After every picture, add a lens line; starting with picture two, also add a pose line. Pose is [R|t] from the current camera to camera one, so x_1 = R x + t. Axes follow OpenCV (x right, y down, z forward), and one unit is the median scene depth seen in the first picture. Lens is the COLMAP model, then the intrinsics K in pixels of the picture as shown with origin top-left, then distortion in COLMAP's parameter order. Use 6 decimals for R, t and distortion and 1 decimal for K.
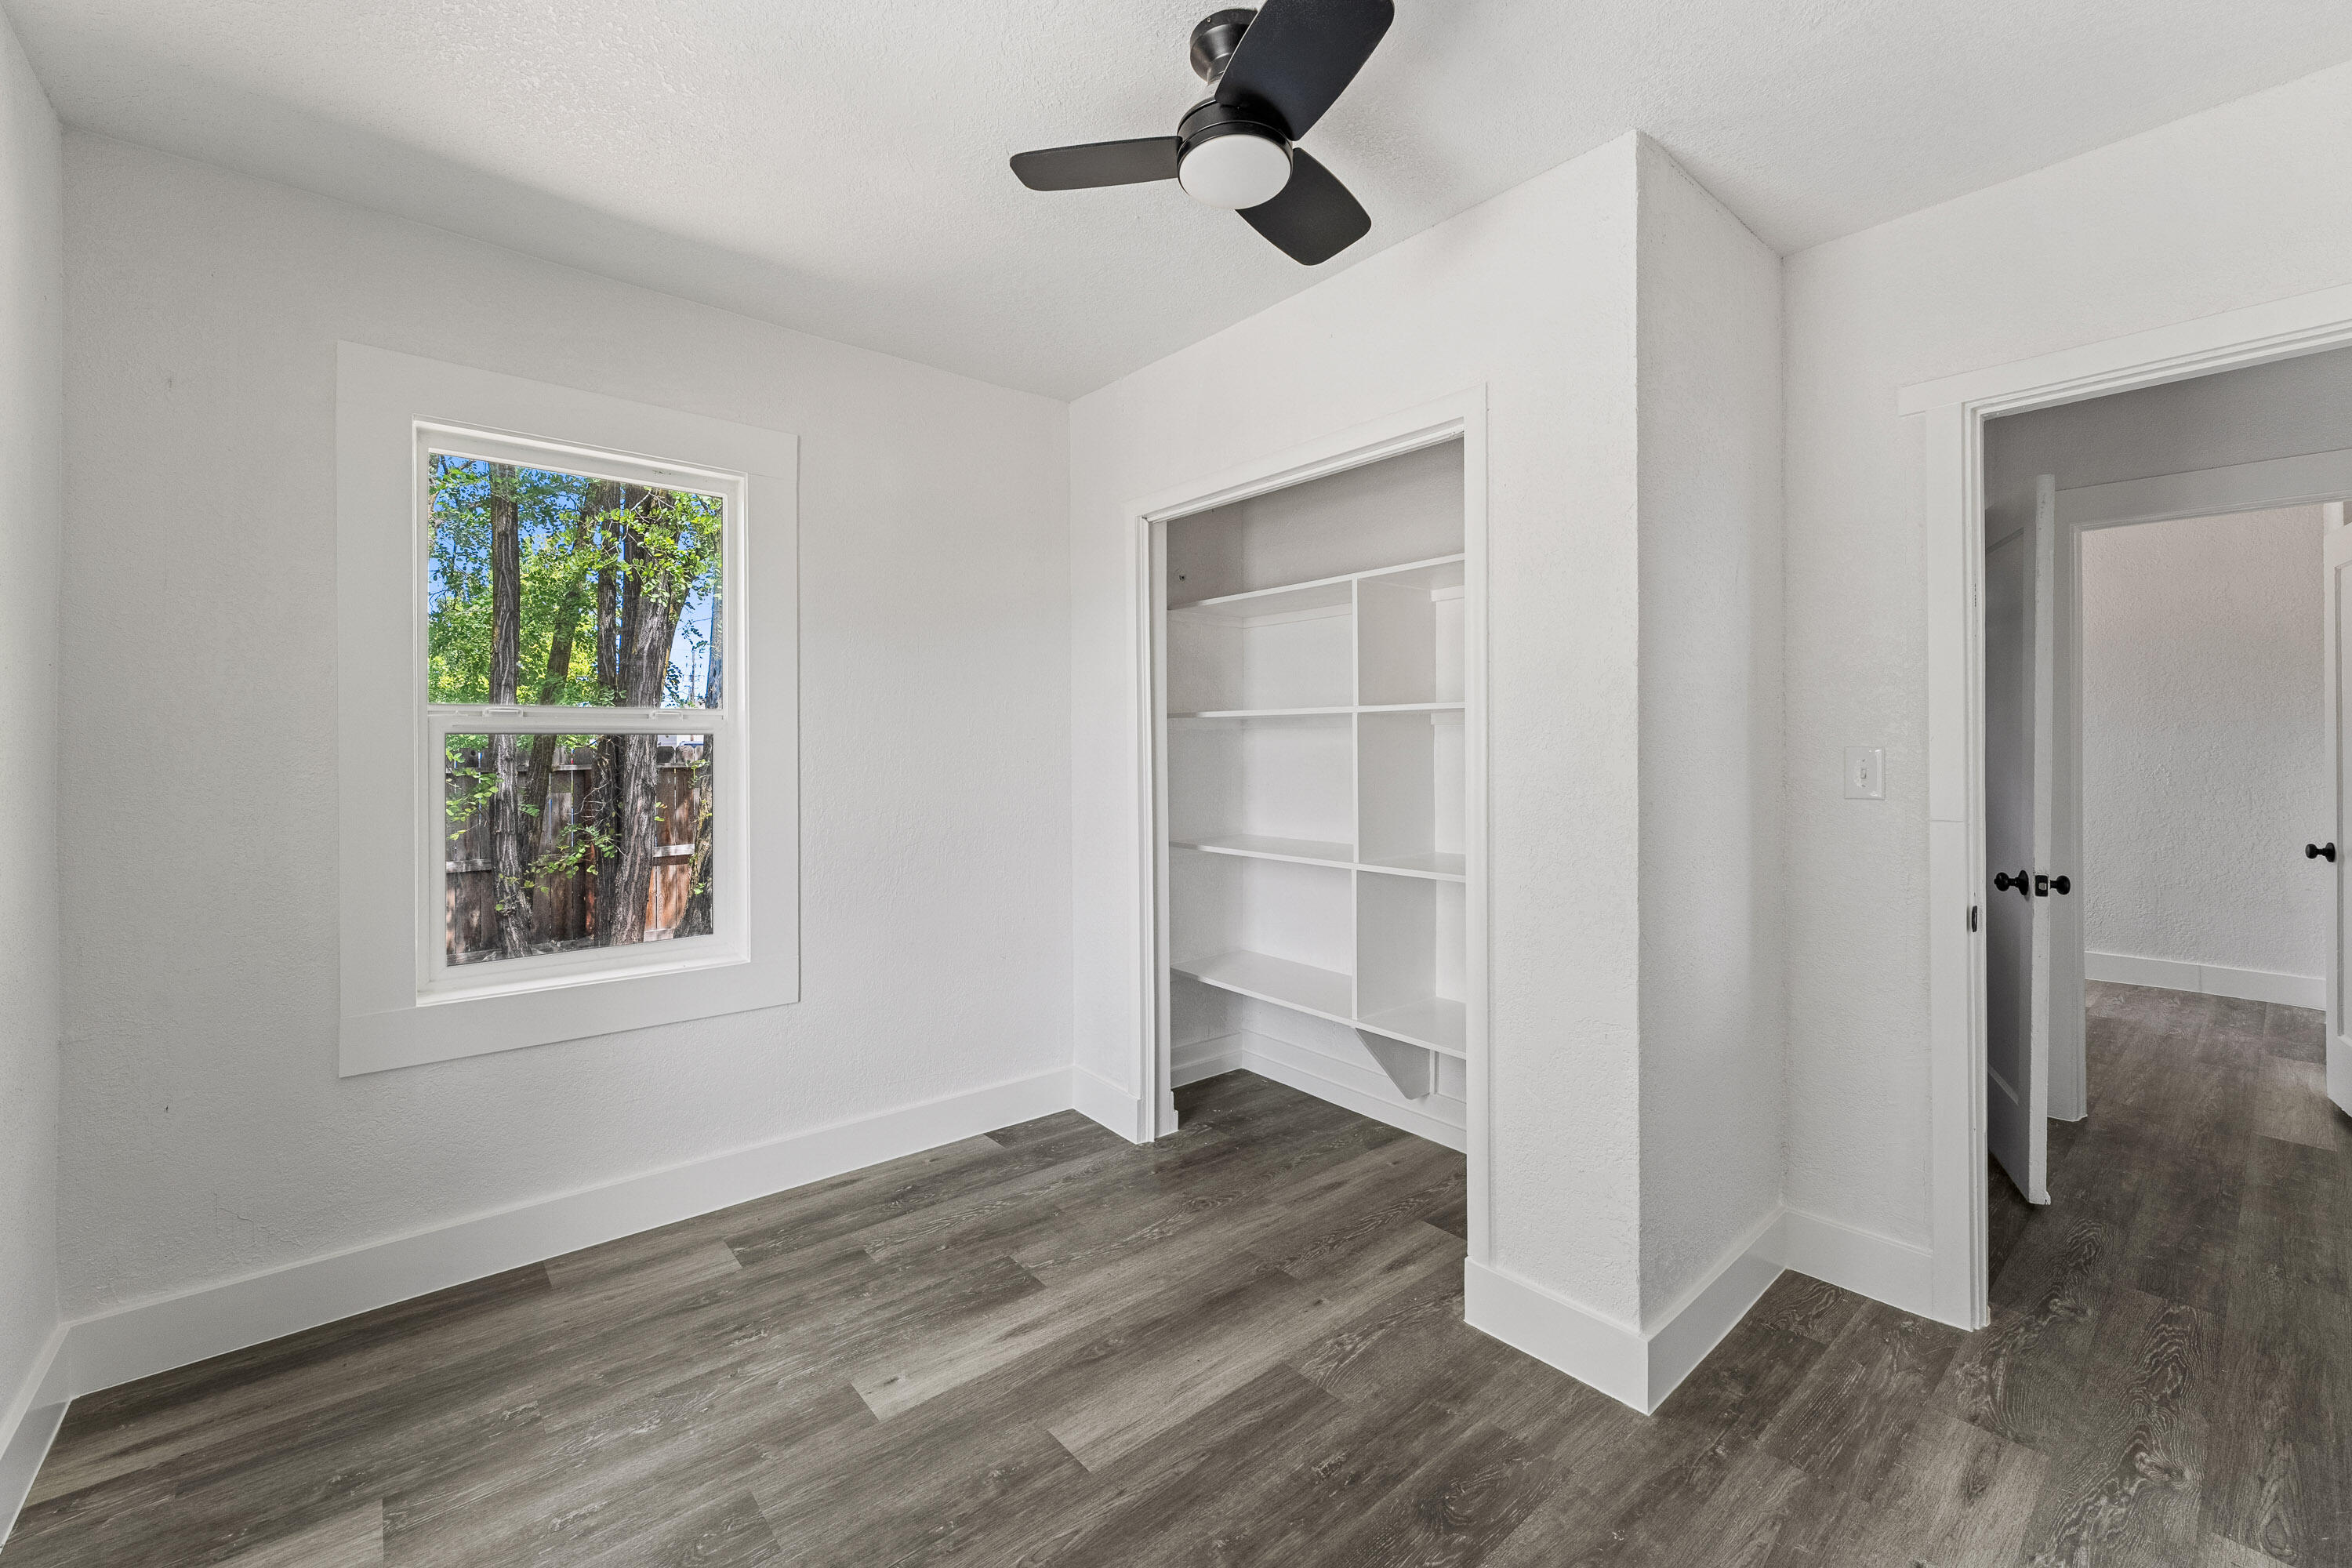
lens RADIAL K [[950.3, 0, 1171.3], [0, 950.3, 754.4], [0, 0, 1]] dist [-0.001559, 0.000177]
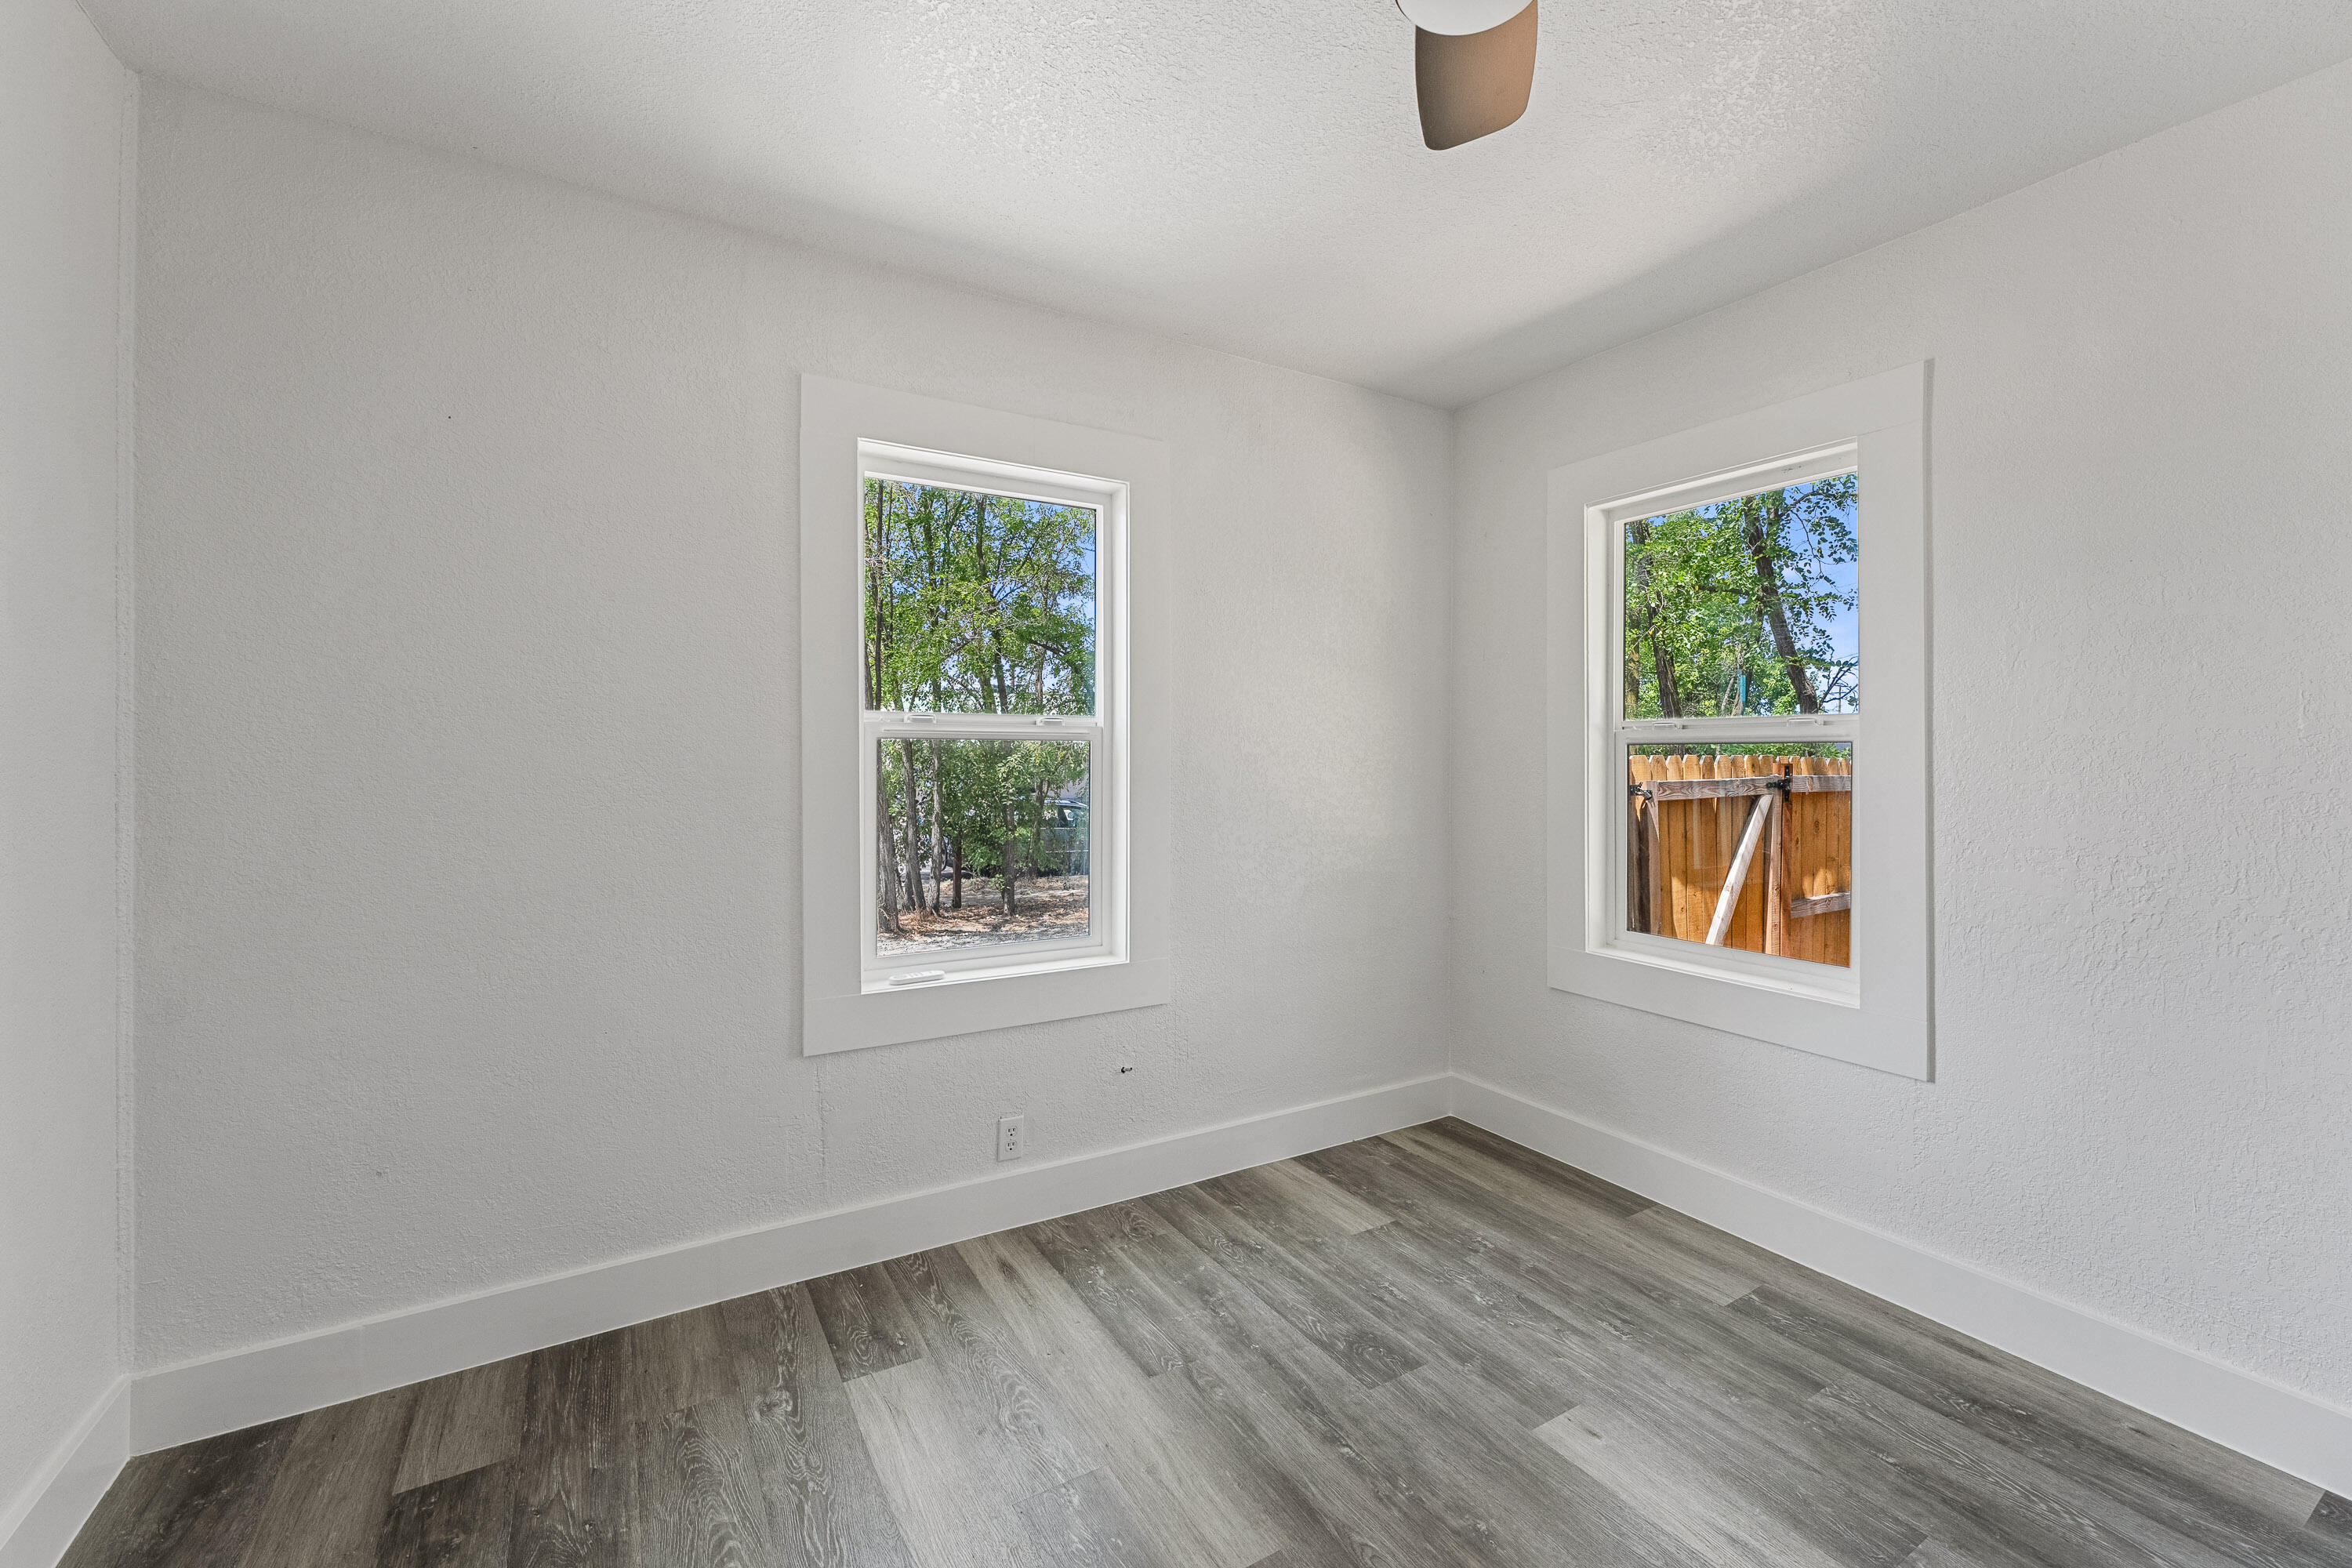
lens RADIAL K [[950.3, 0, 1171.3], [0, 950.3, 754.4], [0, 0, 1]] dist [-0.001559, 0.000177]
pose [[-0.158626, -0.000567, -0.987339, 0.627074], [-0.010623, 0.999943, 0.001132, -0.004039], [0.987282, 0.010668, -0.158623, 0.662250]]
